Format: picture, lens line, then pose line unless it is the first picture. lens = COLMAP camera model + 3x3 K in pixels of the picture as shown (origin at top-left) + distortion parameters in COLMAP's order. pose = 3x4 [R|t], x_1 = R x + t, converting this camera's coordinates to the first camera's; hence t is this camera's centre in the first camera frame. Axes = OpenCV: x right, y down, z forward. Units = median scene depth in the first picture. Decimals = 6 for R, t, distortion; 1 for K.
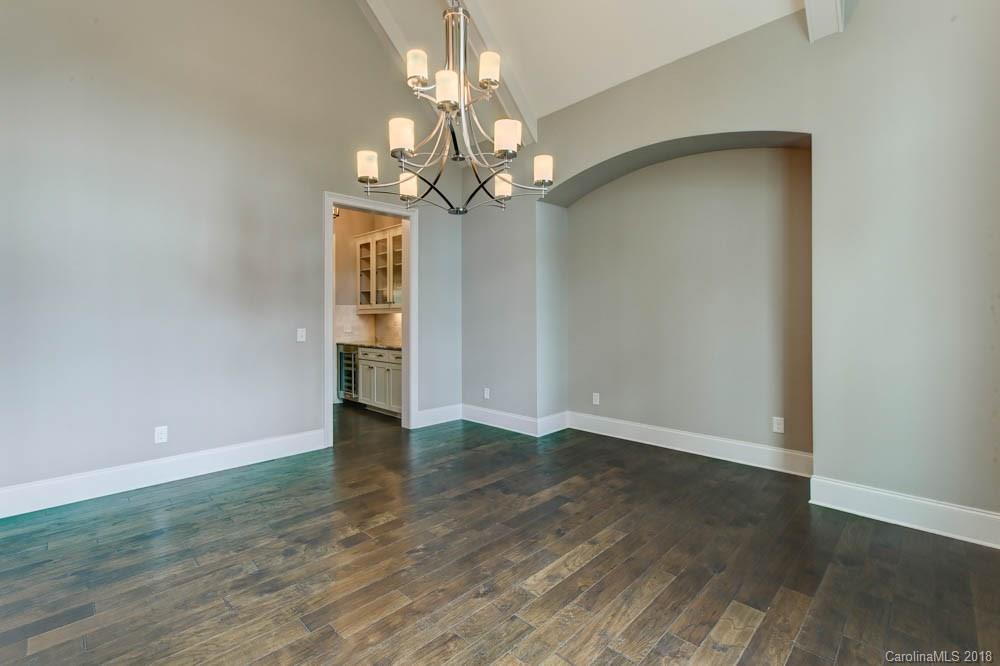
lens RADIAL K [[446.8, 0, 502.1], [0, 446.8, 322.4], [0, 0, 1]] dist [-0.000144, -0.000002]
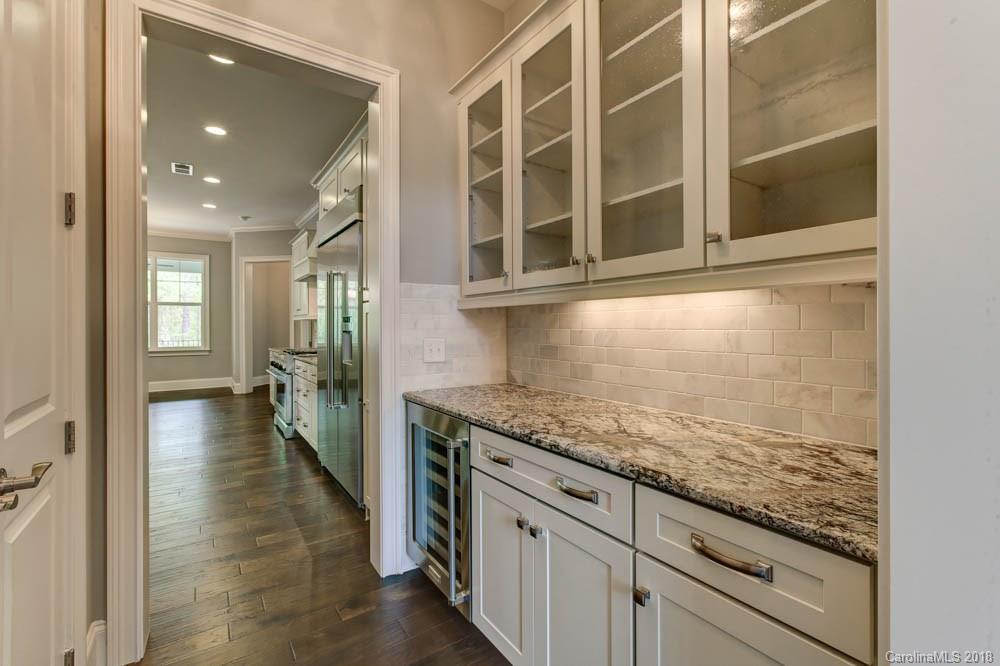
lens RADIAL K [[446.8, 0, 502.1], [0, 446.8, 322.4], [0, 0, 1]] dist [-0.000144, -0.000002]
pose [[0.981965, -0.006292, -0.188956, -0.232748], [0.003646, 0.999890, -0.014351, -0.003490], [0.189026, 0.013403, 0.981881, 0.680071]]
